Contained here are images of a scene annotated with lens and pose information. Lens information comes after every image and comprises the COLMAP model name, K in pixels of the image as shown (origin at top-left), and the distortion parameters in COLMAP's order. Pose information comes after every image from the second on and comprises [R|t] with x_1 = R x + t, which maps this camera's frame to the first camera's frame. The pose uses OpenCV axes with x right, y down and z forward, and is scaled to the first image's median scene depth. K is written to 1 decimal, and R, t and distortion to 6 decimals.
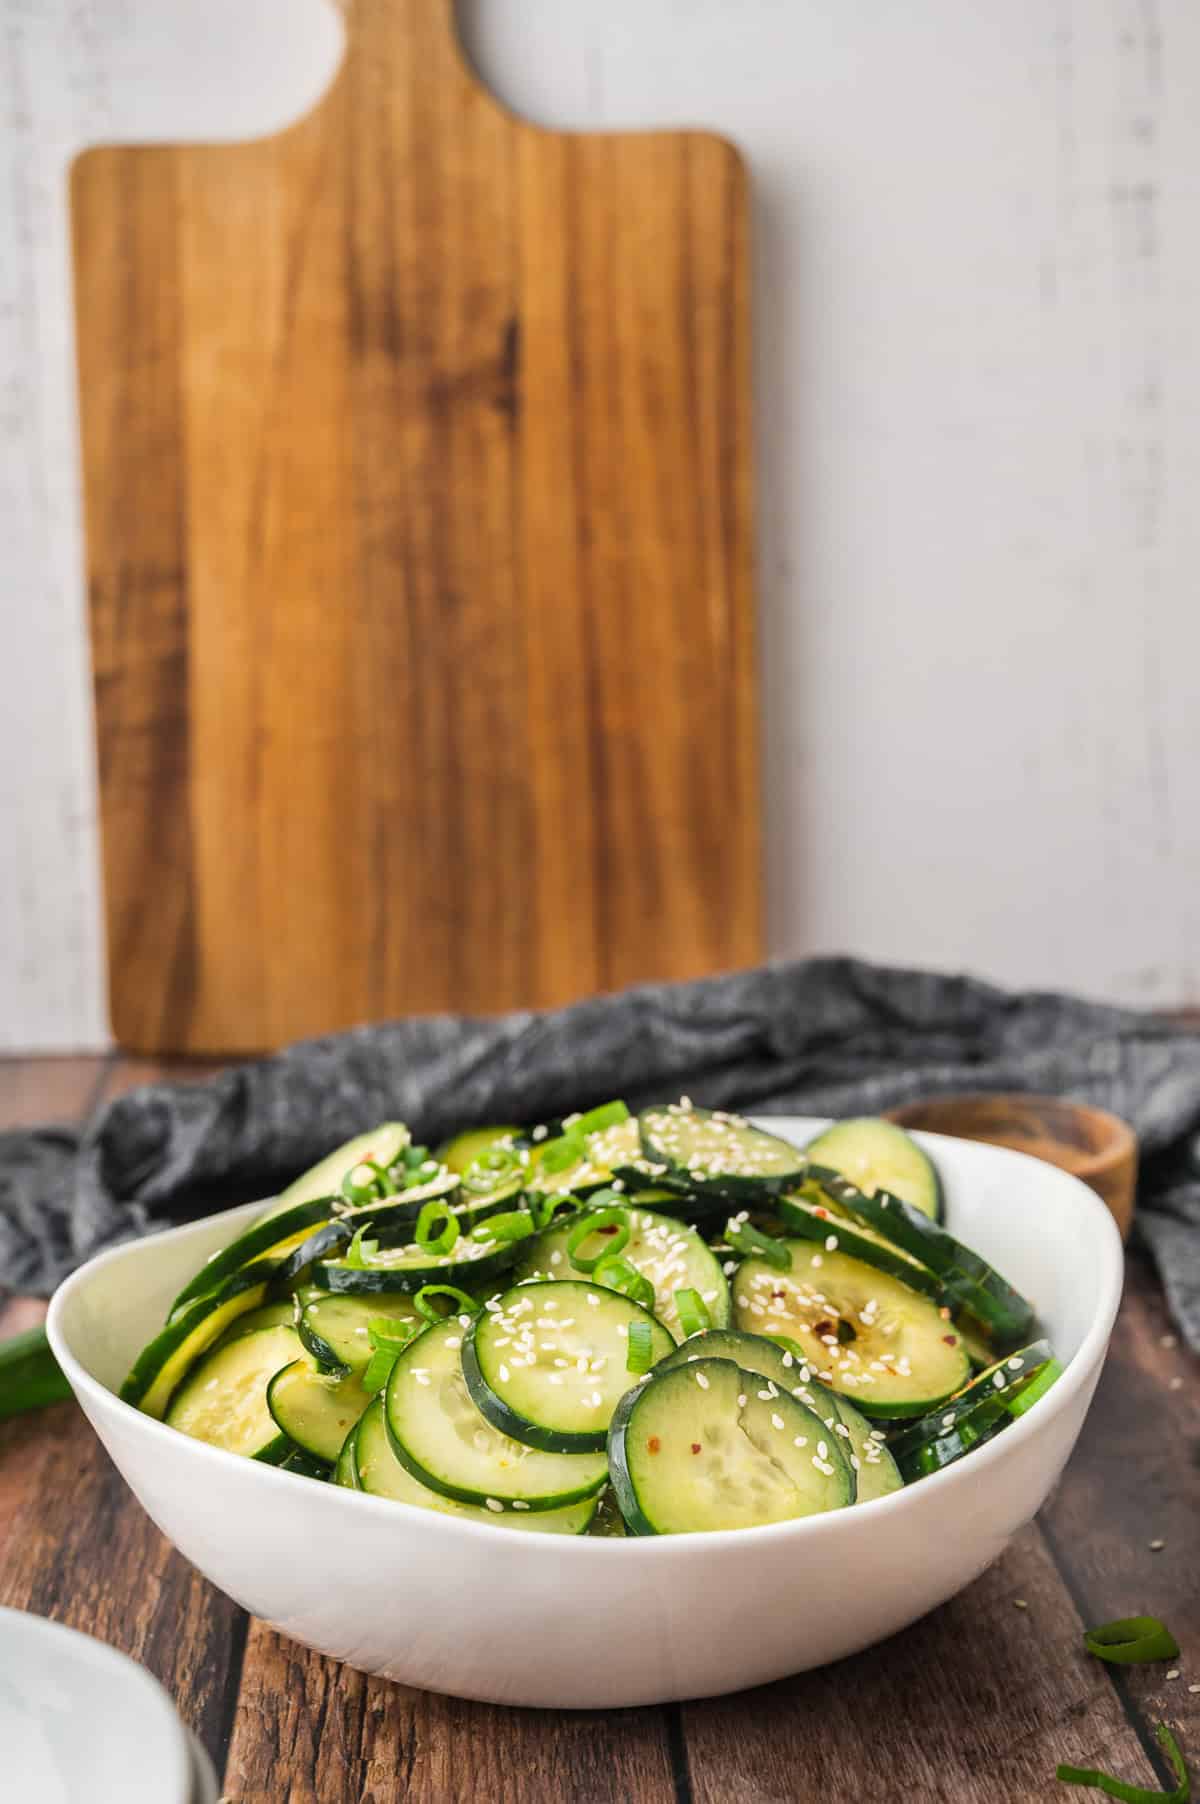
lens RADIAL K [[2593.1, 0, 600.0], [0, 2593.1, 902.0], [0, 0, 1]] dist [0.116948, 0.003195]
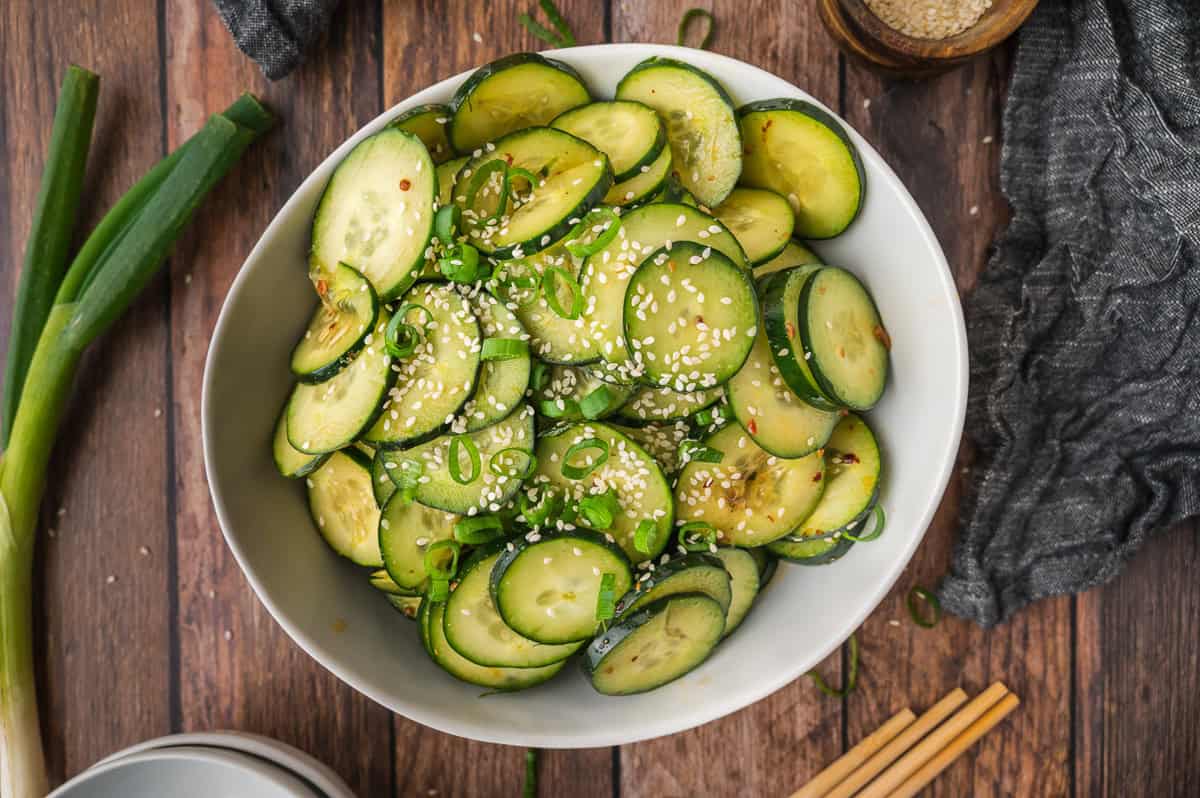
lens RADIAL K [[795.4, 0, 605.0], [0, 795.4, 378.8], [0, 0, 1]] dist [-0.006146, -0.001607]
pose [[0.998630, 0.041898, 0.031338, -0.005028], [-0.039357, 0.206884, 0.977573, -0.299367], [0.034475, -0.977468, 0.208250, 0.997923]]
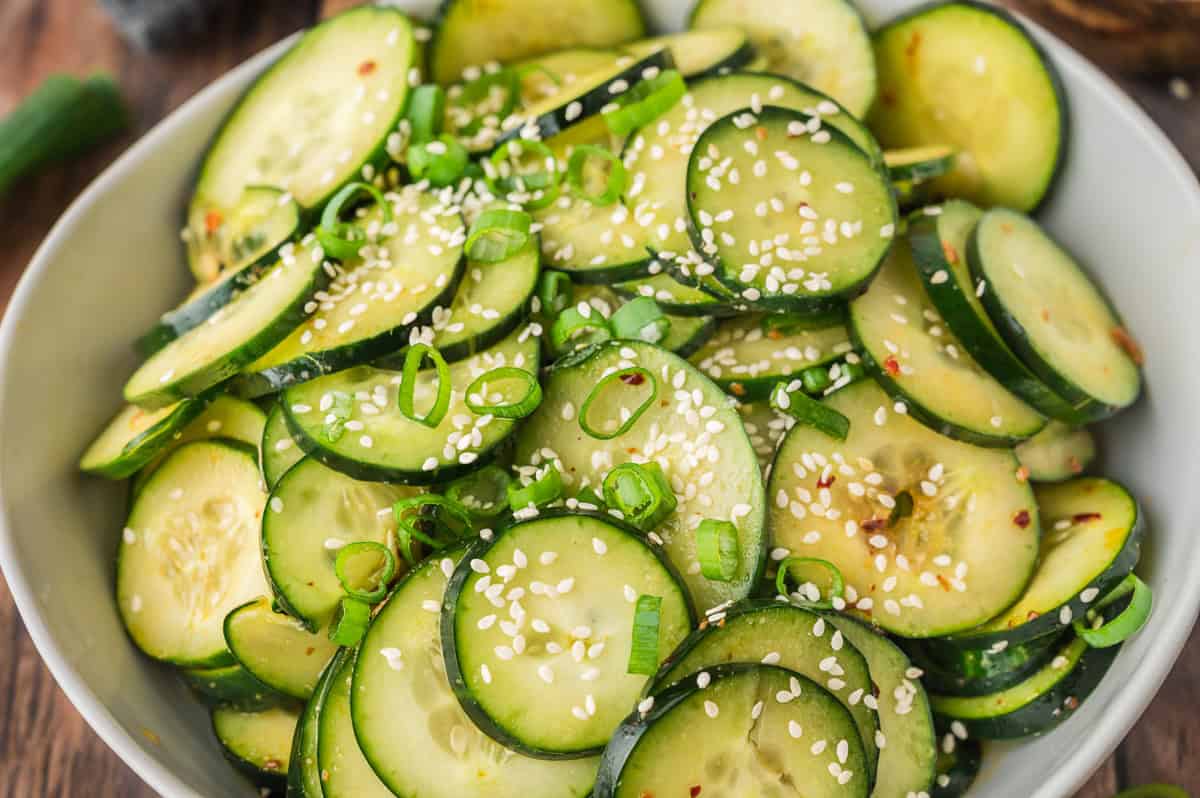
lens RADIAL K [[2319.0, 0, 600.0], [0, 2319.0, 399.0], [0, 0, 1]] dist [0.072108, -0.026193]
pose [[0.996208, 0.078979, -0.036486, 0.021413], [-0.029790, 0.703696, 0.709876, -0.417053], [0.081740, -0.706097, 0.703381, 0.498618]]
